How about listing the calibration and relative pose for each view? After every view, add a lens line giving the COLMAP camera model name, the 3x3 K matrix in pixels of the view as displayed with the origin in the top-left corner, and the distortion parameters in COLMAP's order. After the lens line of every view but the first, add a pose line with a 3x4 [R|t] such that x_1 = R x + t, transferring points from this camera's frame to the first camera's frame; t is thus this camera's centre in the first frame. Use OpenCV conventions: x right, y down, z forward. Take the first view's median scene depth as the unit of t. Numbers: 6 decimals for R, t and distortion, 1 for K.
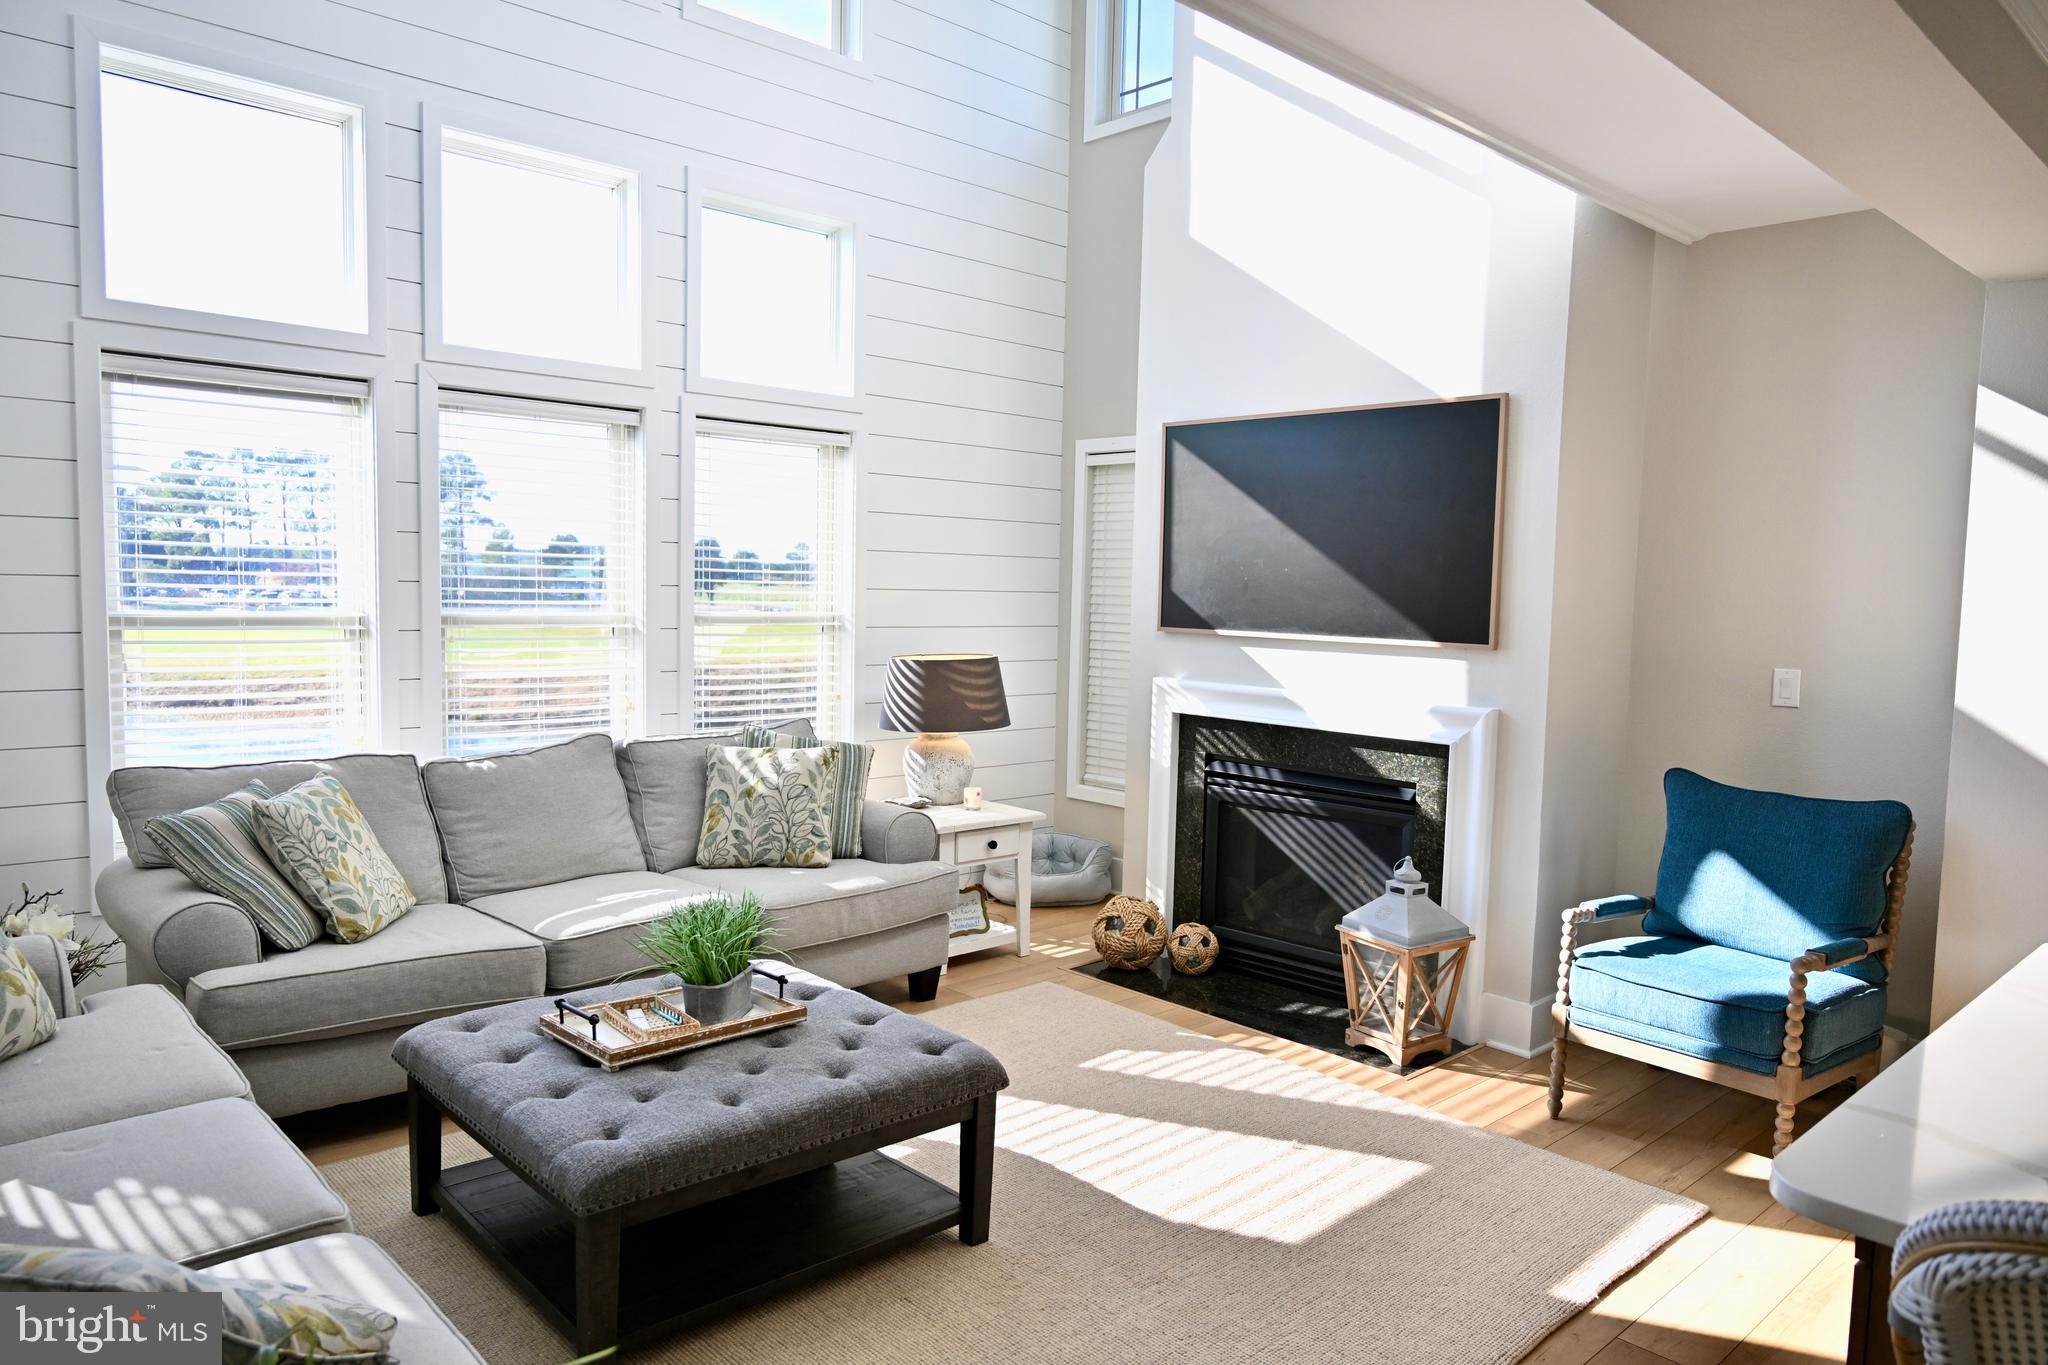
lens RADIAL K [[1355.9, 0, 1023.6], [0, 1355.9, 687.3], [0, 0, 1]] dist [-0.007581, 0.001128]
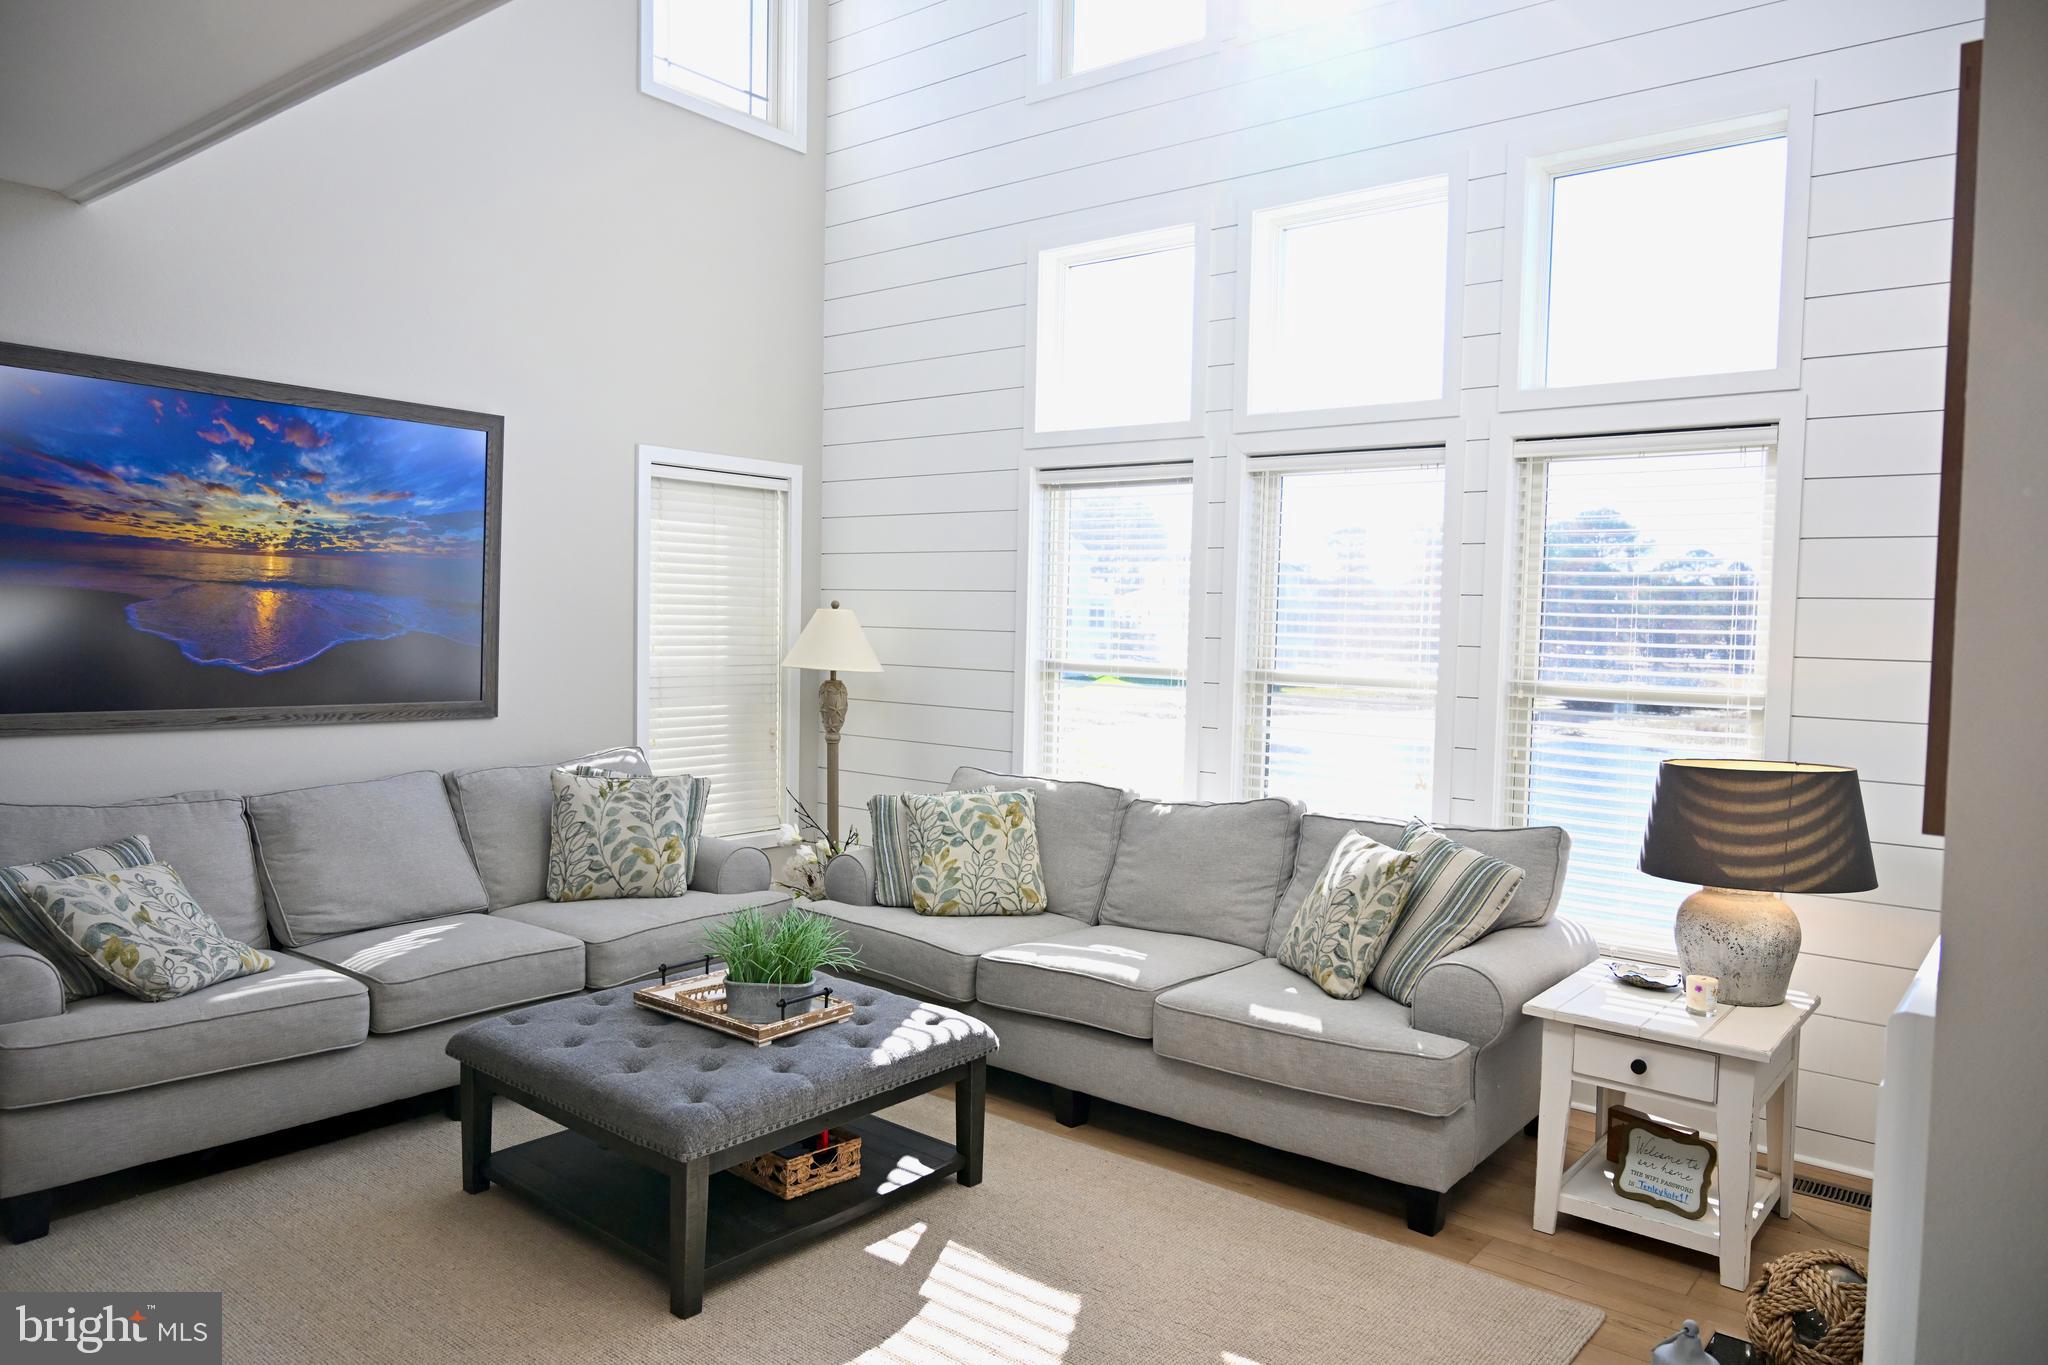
lens RADIAL K [[1355.9, 0, 1023.6], [0, 1355.9, 687.3], [0, 0, 1]] dist [-0.007581, 0.001128]
pose [[0.134048, 0.037630, -0.990260, 0.624184], [-0.087926, 0.995789, 0.025937, -0.054316], [0.987066, 0.083593, 0.136792, 0.714818]]
